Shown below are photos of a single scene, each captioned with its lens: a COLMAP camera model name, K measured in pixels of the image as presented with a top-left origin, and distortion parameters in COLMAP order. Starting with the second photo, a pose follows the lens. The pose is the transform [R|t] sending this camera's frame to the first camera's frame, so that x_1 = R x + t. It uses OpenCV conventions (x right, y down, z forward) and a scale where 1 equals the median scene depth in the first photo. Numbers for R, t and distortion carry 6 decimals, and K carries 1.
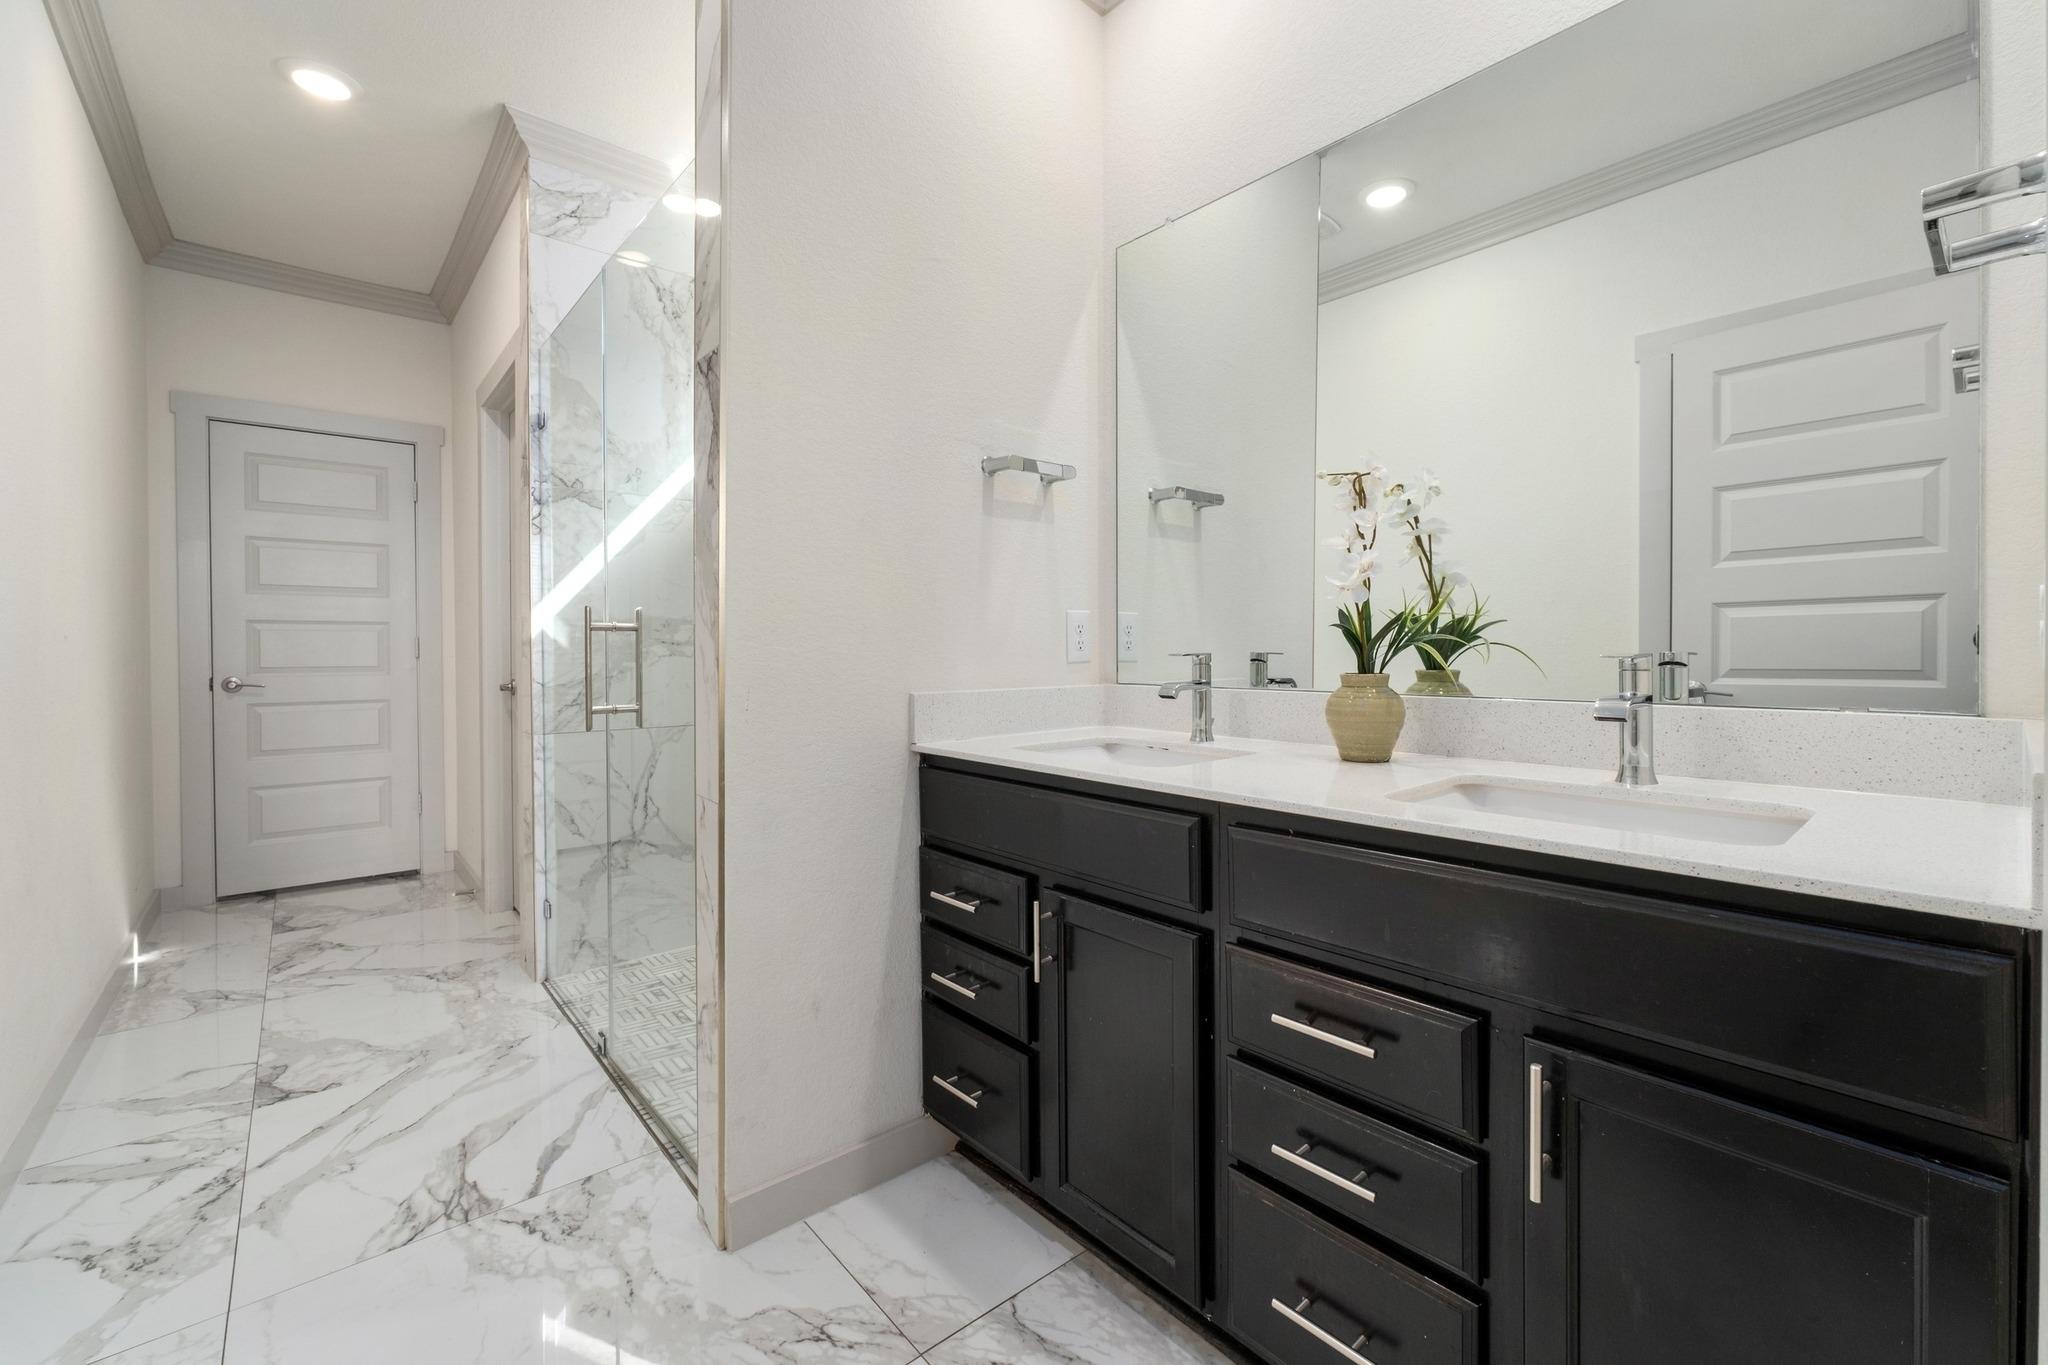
lens RADIAL K [[857.5, 0, 1031.6], [0, 857.5, 658.4], [0, 0, 1]] dist [-0.007457, 0.001141]
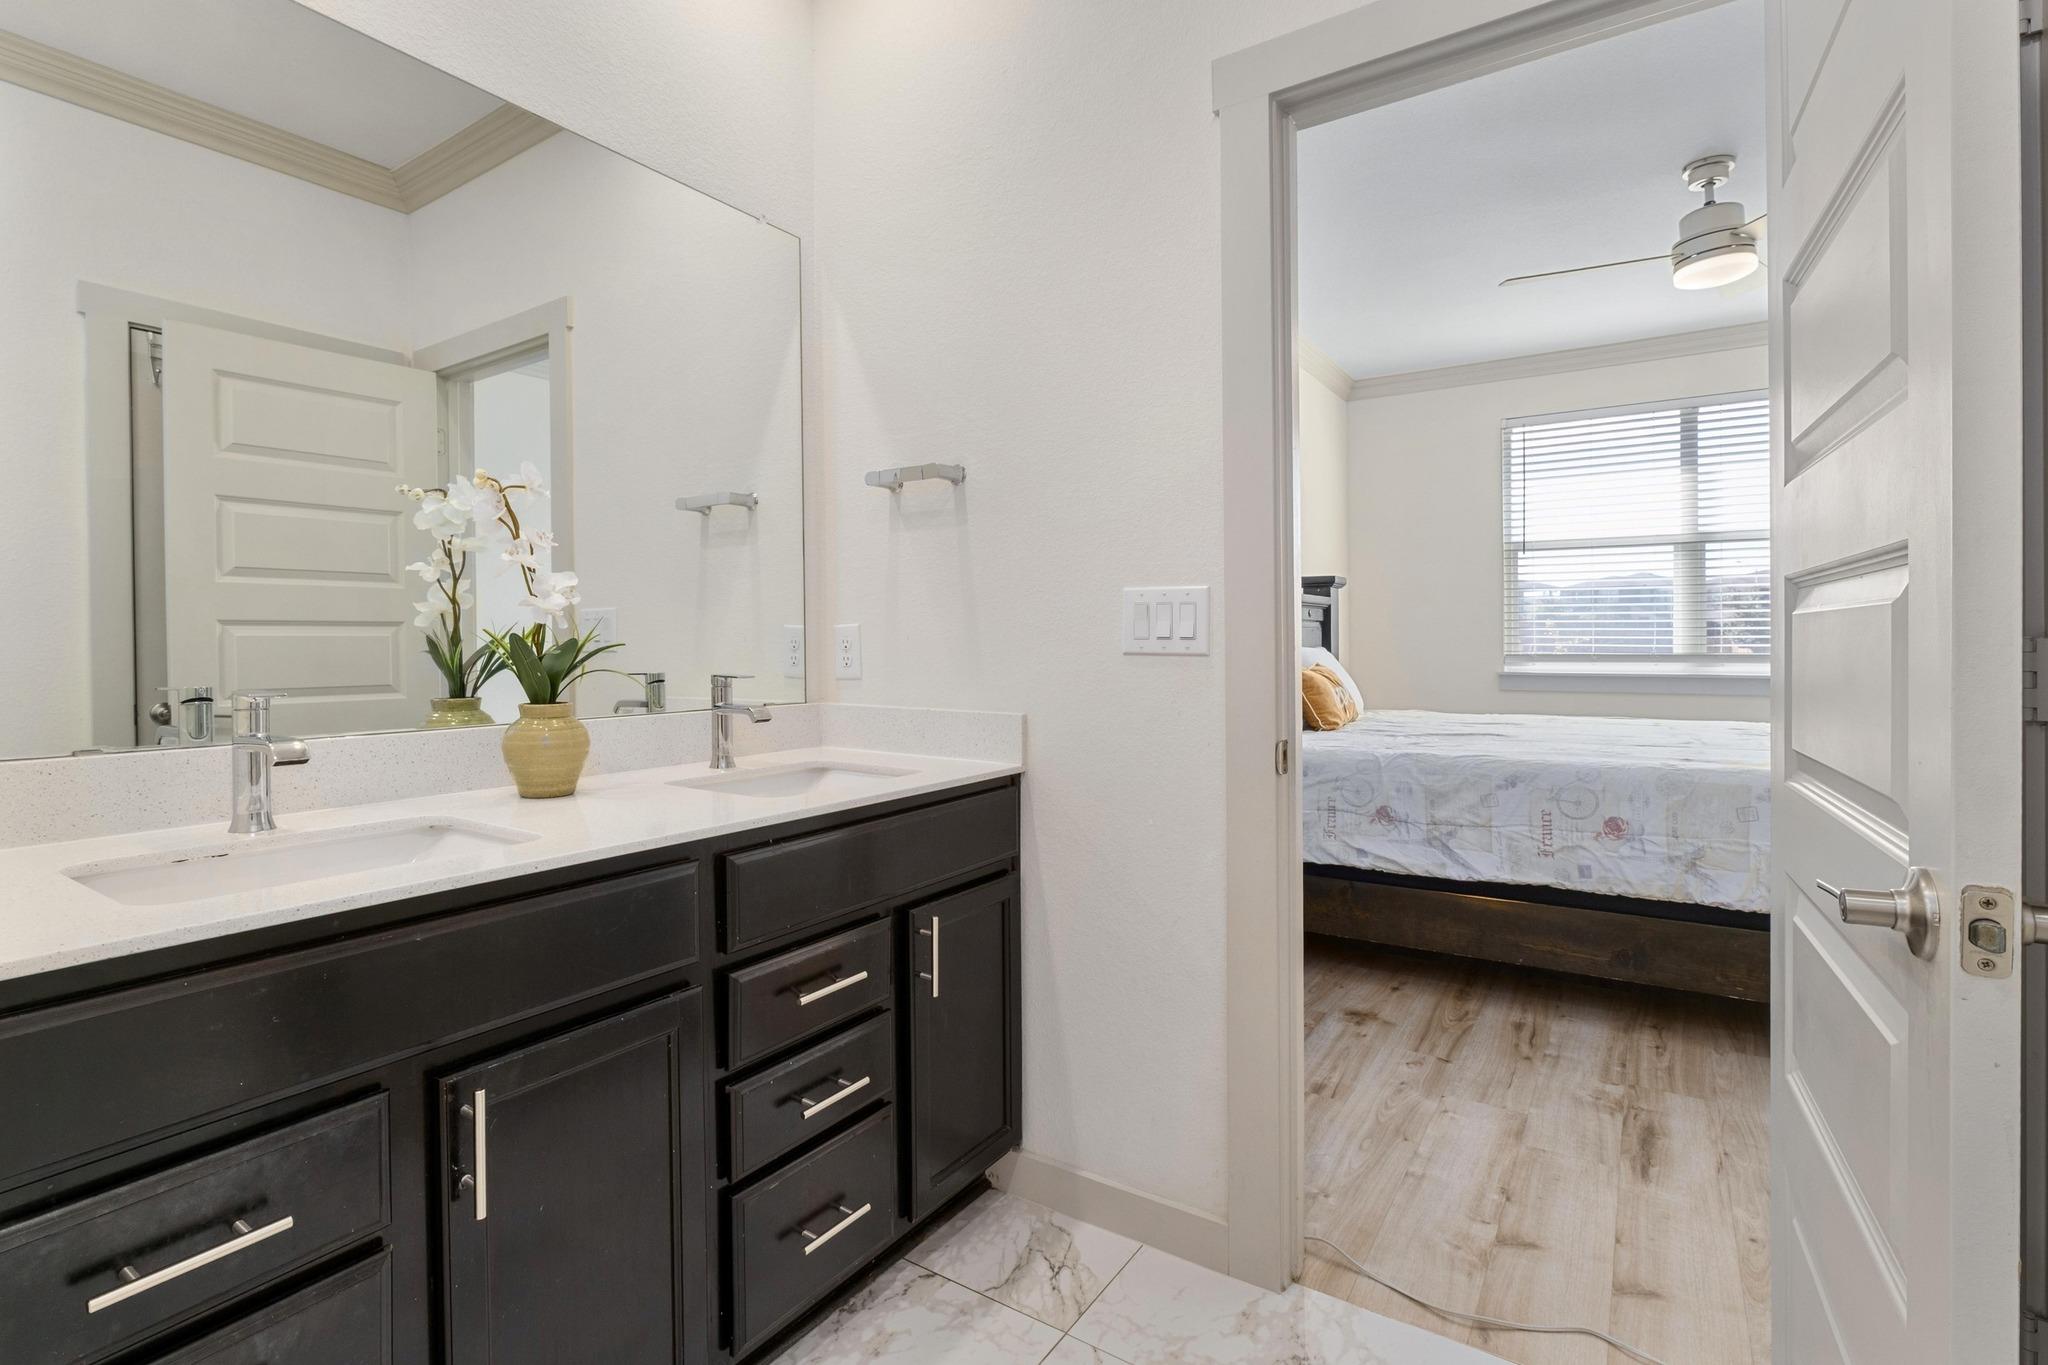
lens RADIAL K [[937.9, 0, 1014.2], [0, 937.9, 654.7], [0, 0, 1]] dist [-0.001151, -0.000401]
pose [[-0.270573, 0.000648, 0.962699, -0.670911], [0.020192, 0.999784, 0.005002, -0.024363], [-0.962488, 0.020792, -0.270528, 0.733539]]
